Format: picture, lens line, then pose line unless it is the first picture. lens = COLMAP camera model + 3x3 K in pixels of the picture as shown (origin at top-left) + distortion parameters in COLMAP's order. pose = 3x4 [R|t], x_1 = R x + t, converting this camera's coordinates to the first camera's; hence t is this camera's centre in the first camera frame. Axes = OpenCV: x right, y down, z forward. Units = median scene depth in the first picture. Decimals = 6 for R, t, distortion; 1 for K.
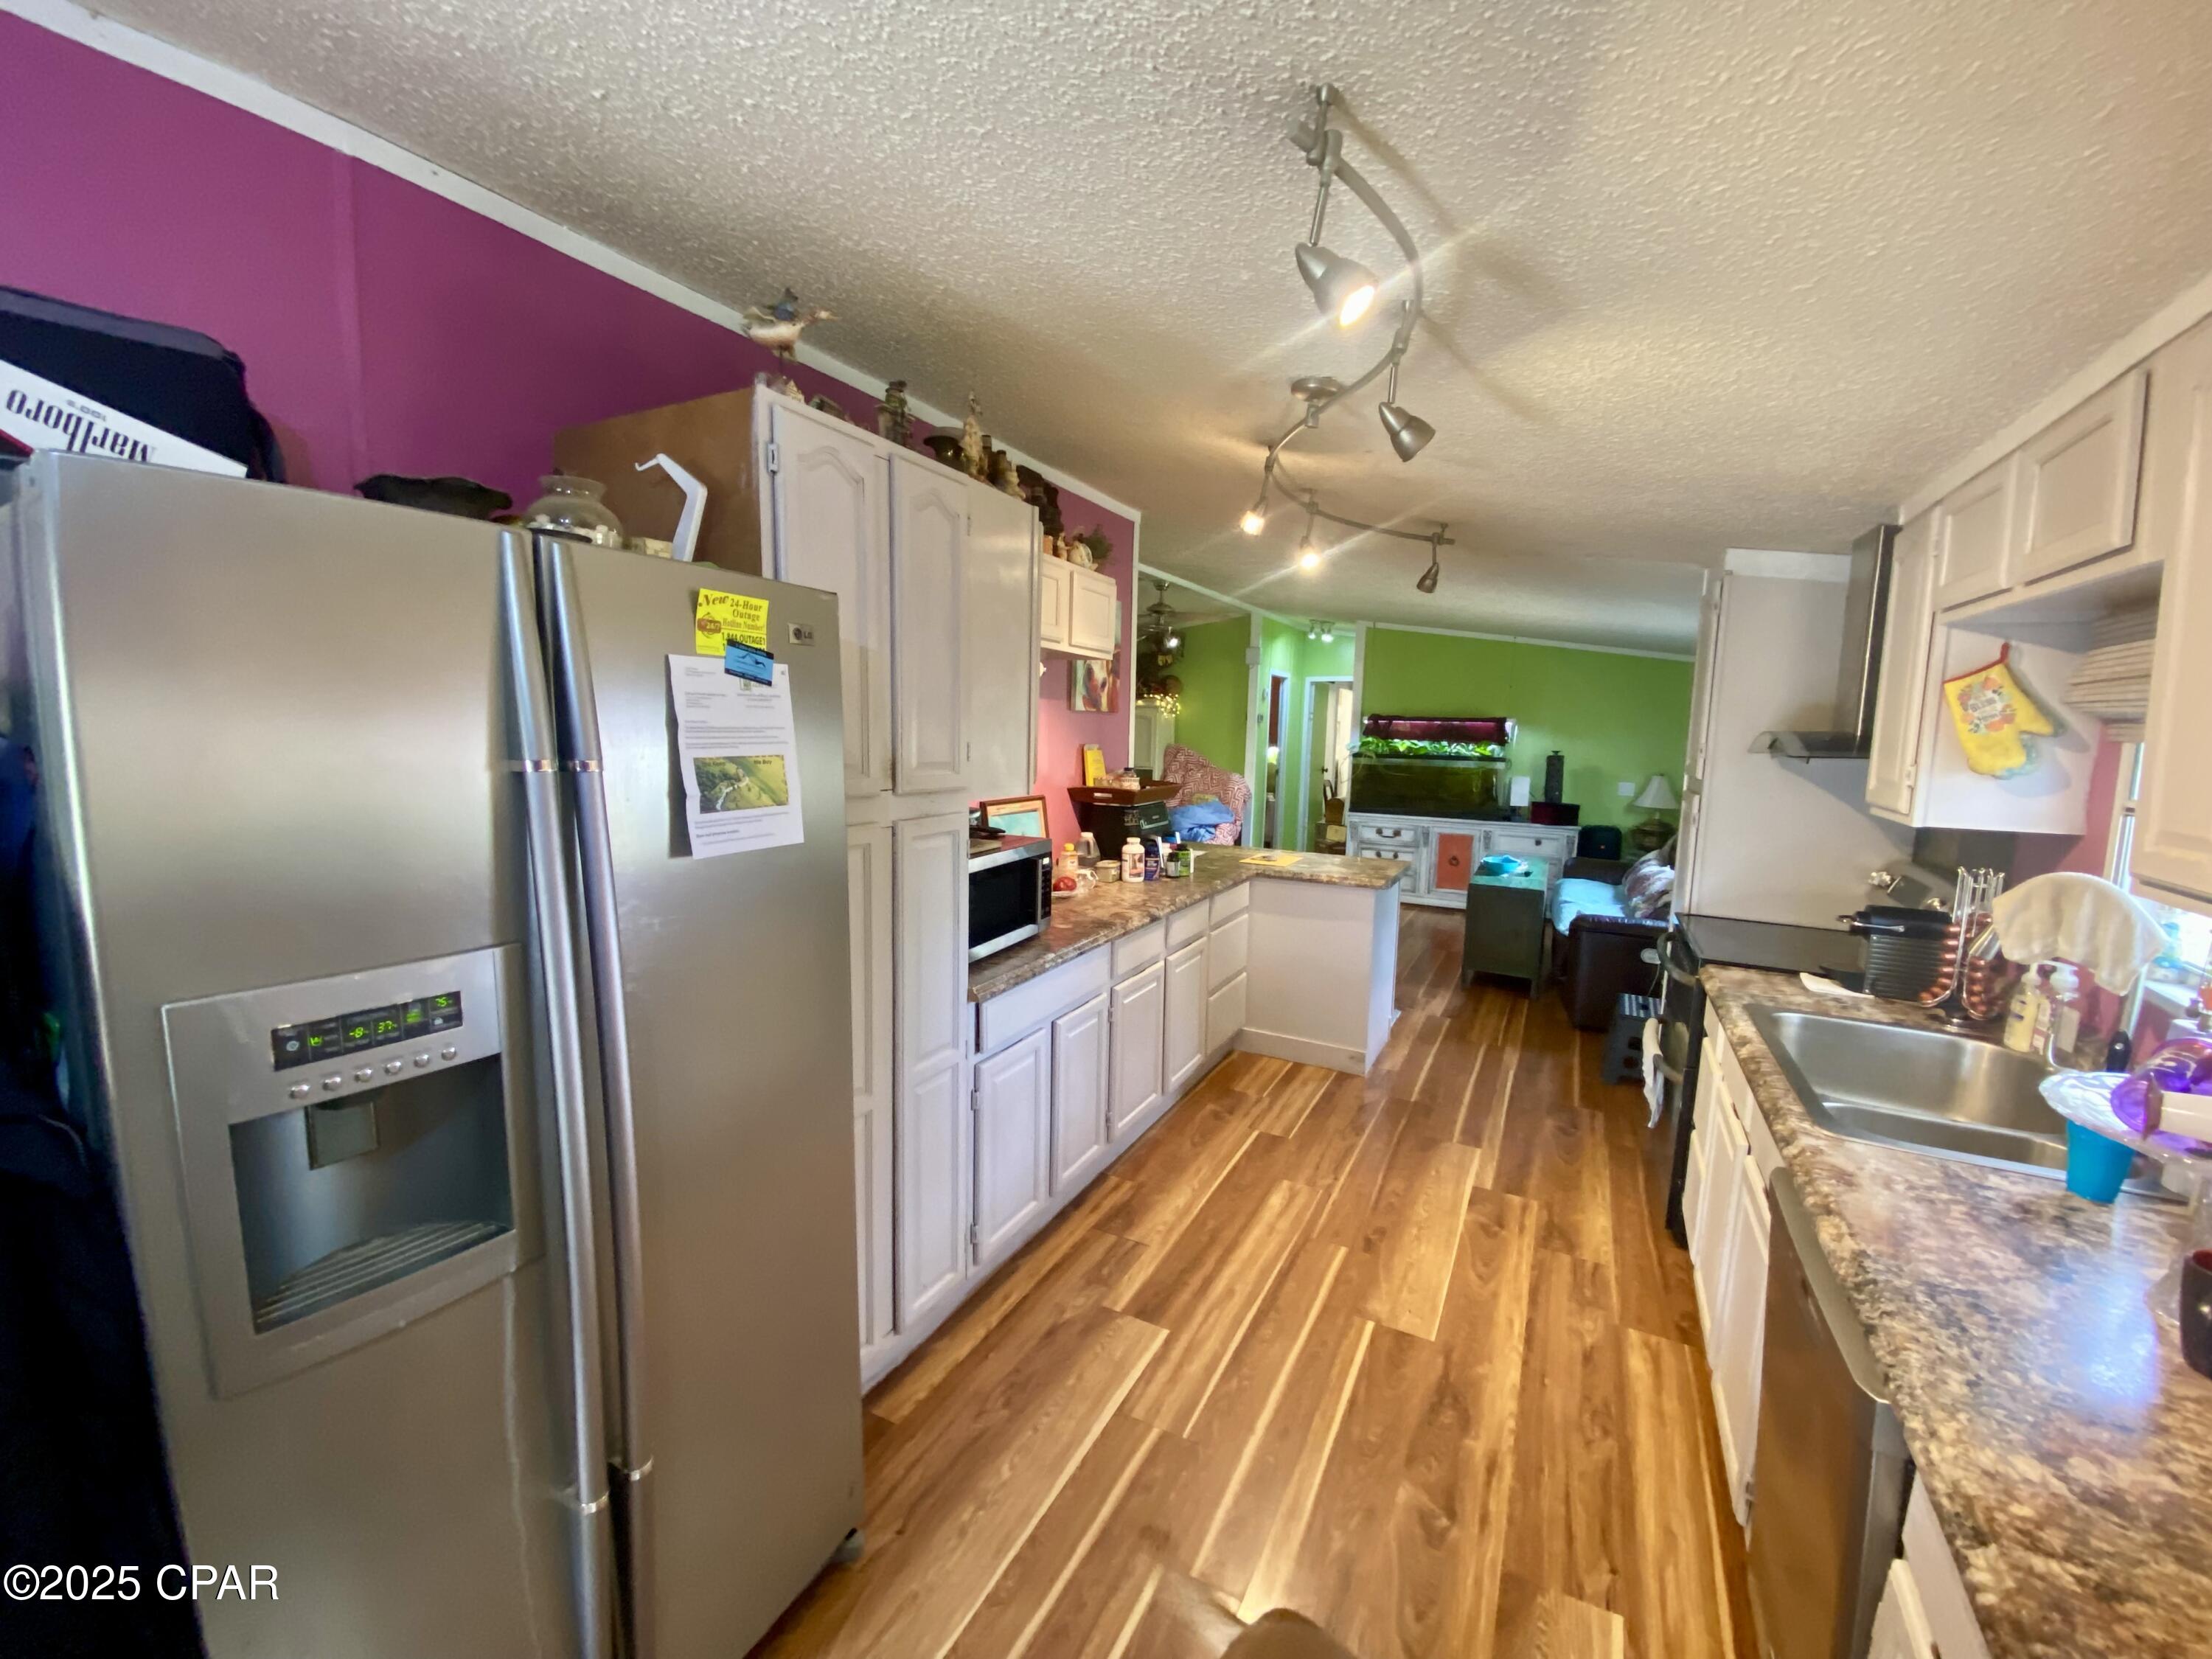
lens RADIAL K [[890.2, 0, 1101.5], [0, 890.2, 832.9], [0, 0, 1]] dist [0.057987, -0.046144]
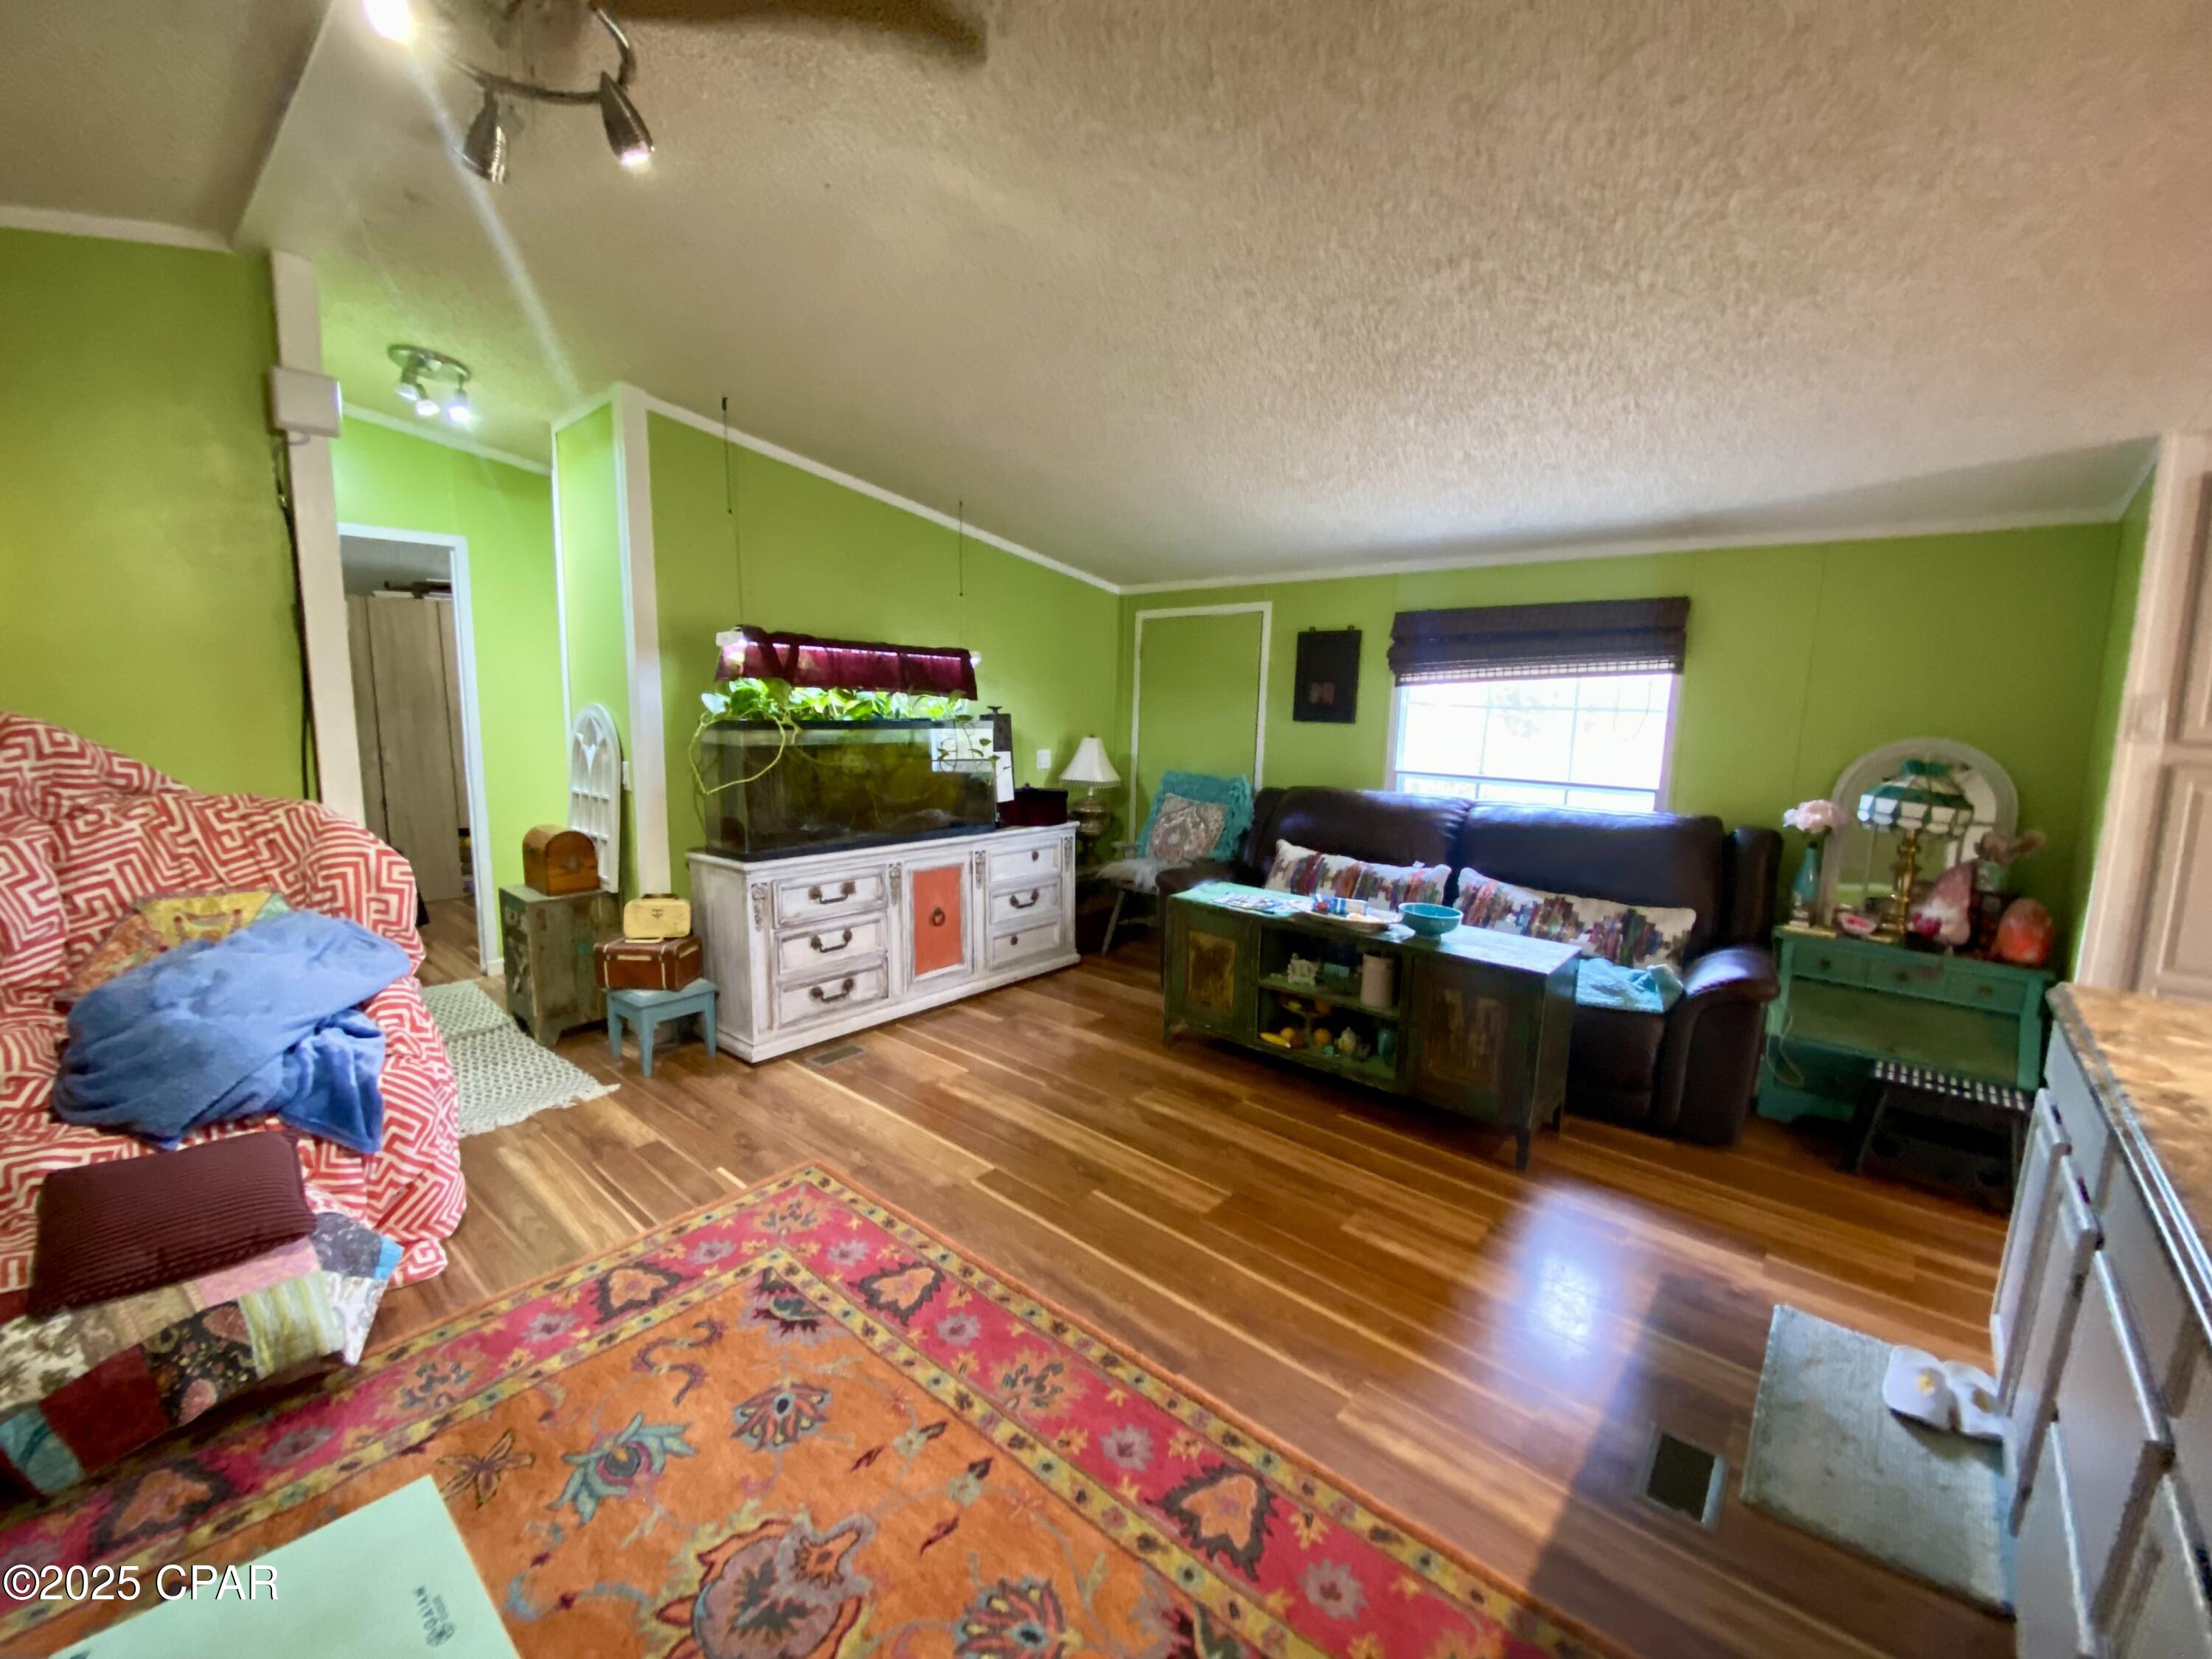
lens RADIAL K [[899.0, 0, 1097.9], [0, 899.0, 829.8], [0, 0, 1]] dist [0.017922, -0.019352]
pose [[0.226033, -0.156846, 0.961409, -0.222167], [0.098272, 0.985589, 0.137687, -0.206522], [-0.969150, 0.063358, 0.238190, 1.909016]]
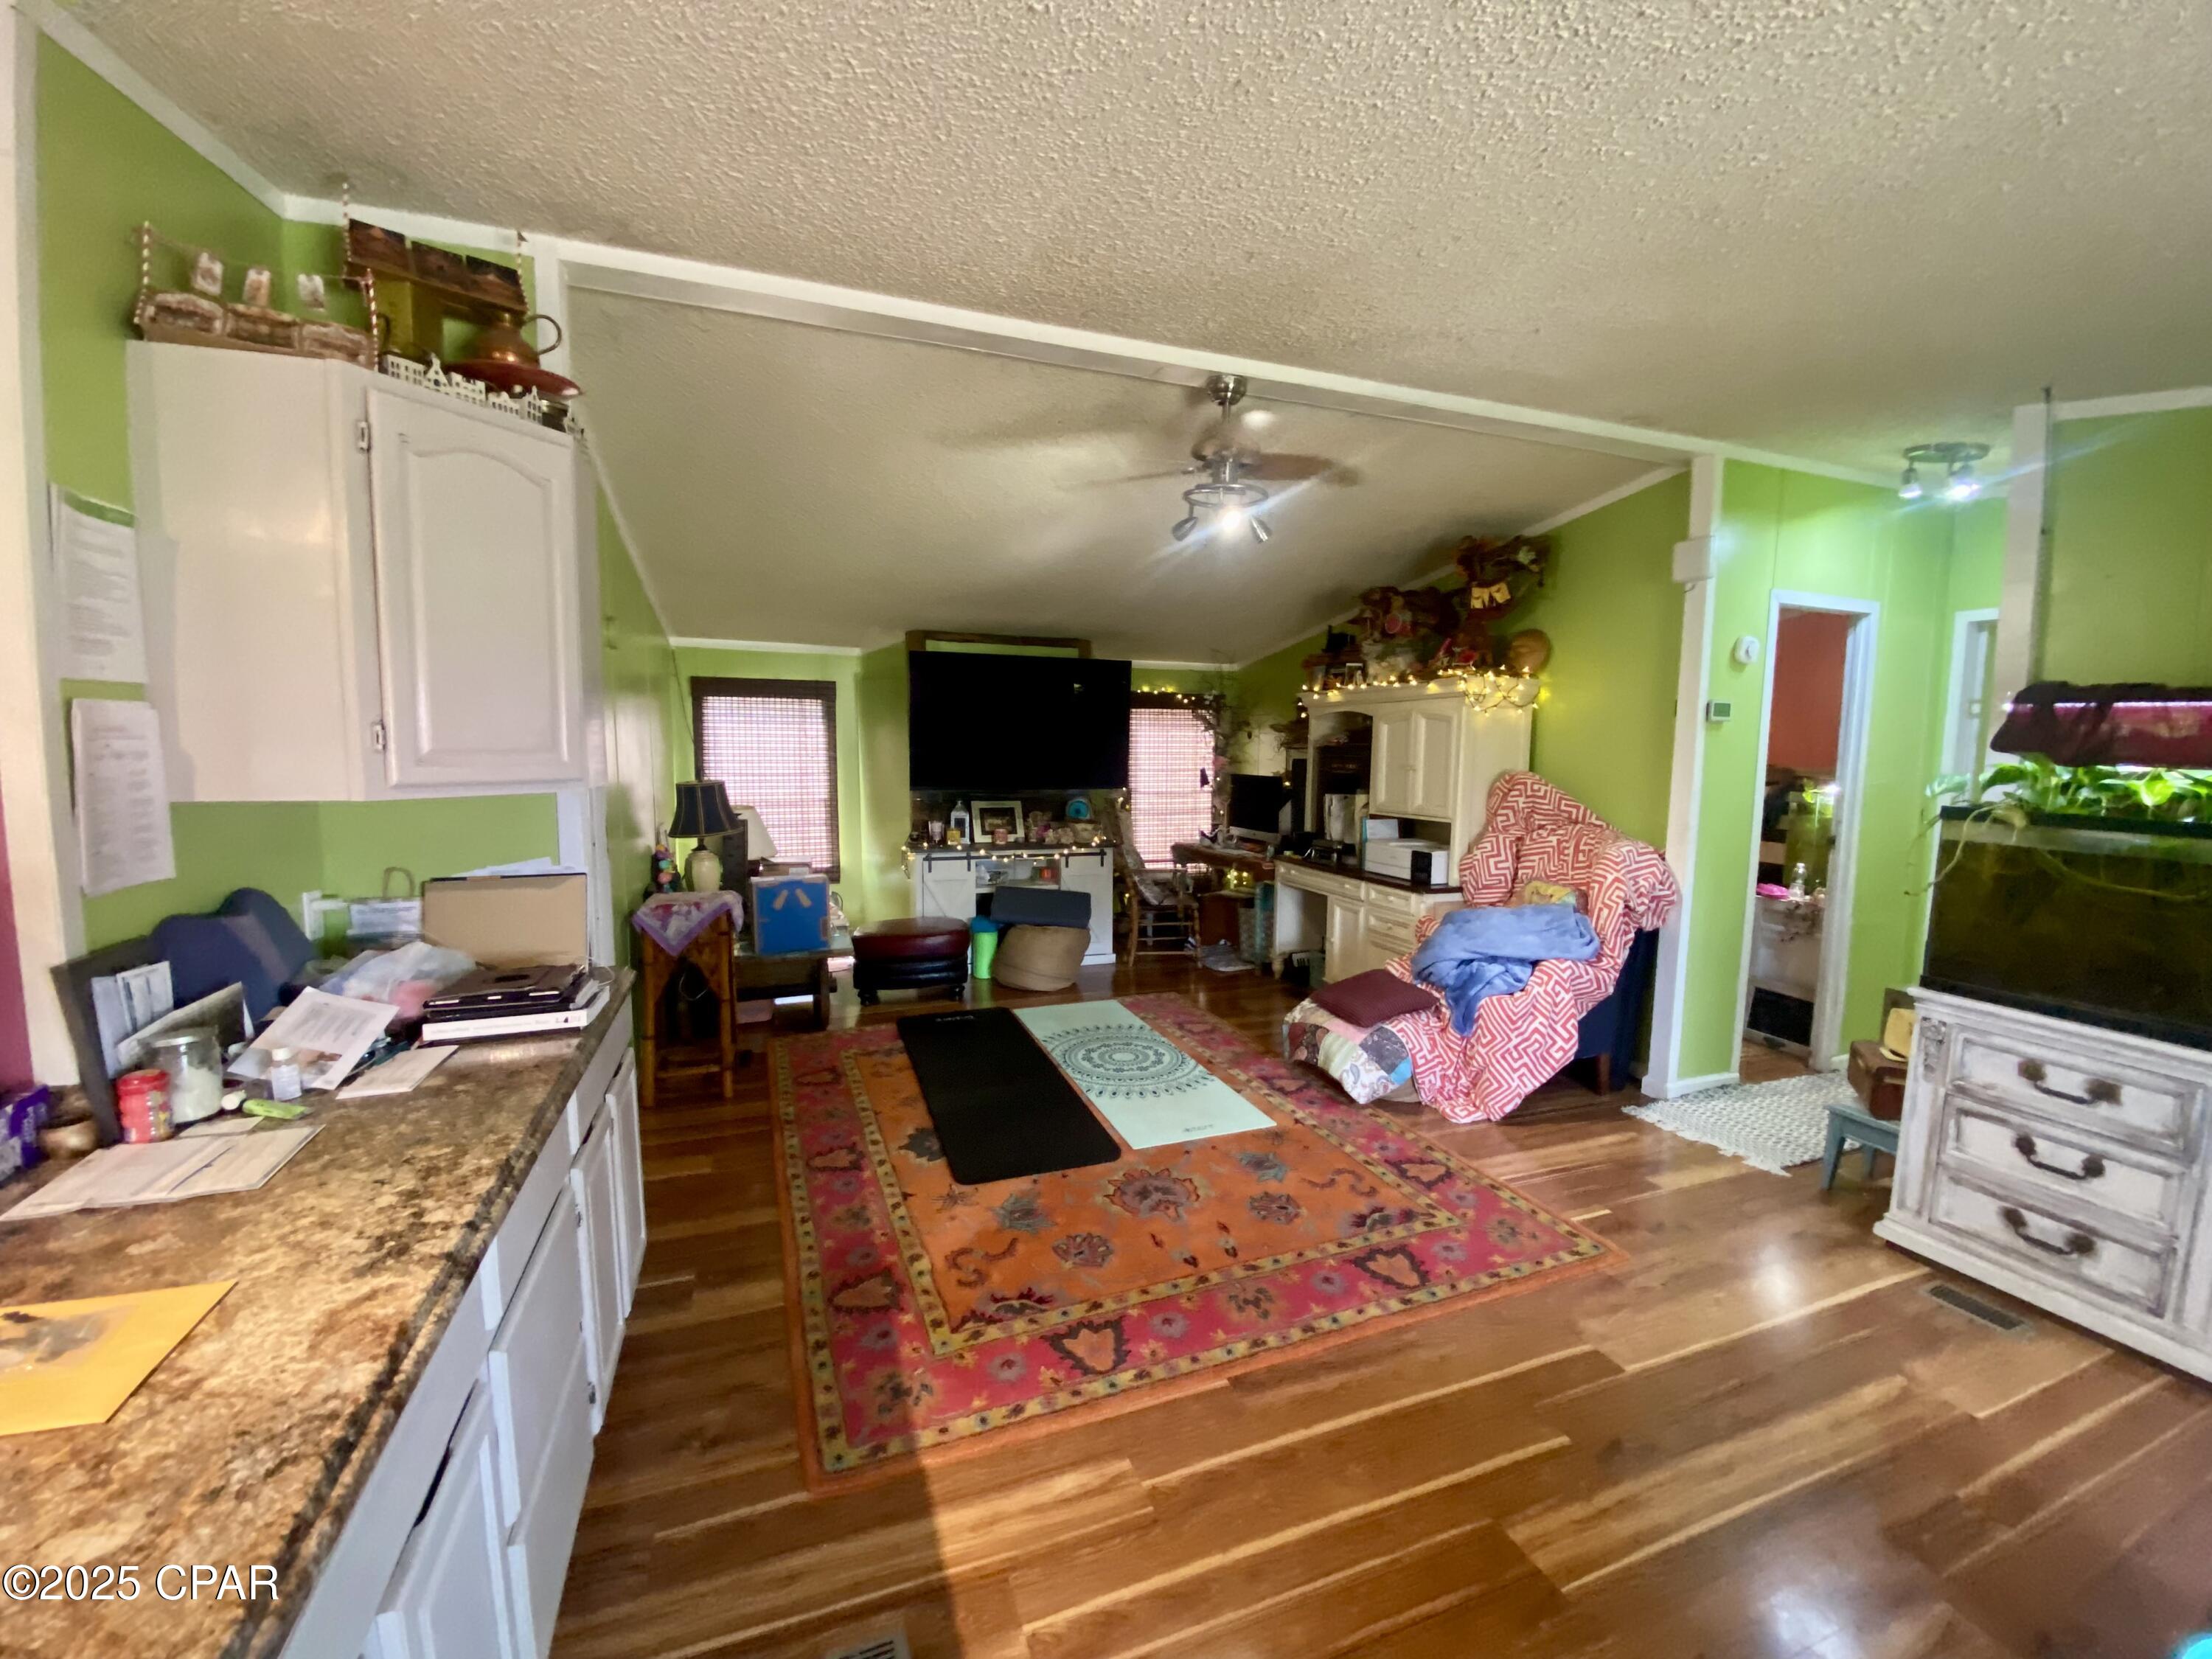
lens RADIAL K [[899.0, 0, 1097.9], [0, 899.0, 829.8], [0, 0, 1]] dist [0.017922, -0.019352]
pose [[0.746297, 0.054434, -0.663384, 0.689426], [-0.076063, 0.997096, -0.003753, -0.144910], [0.661253, 0.053260, 0.748270, 1.433657]]
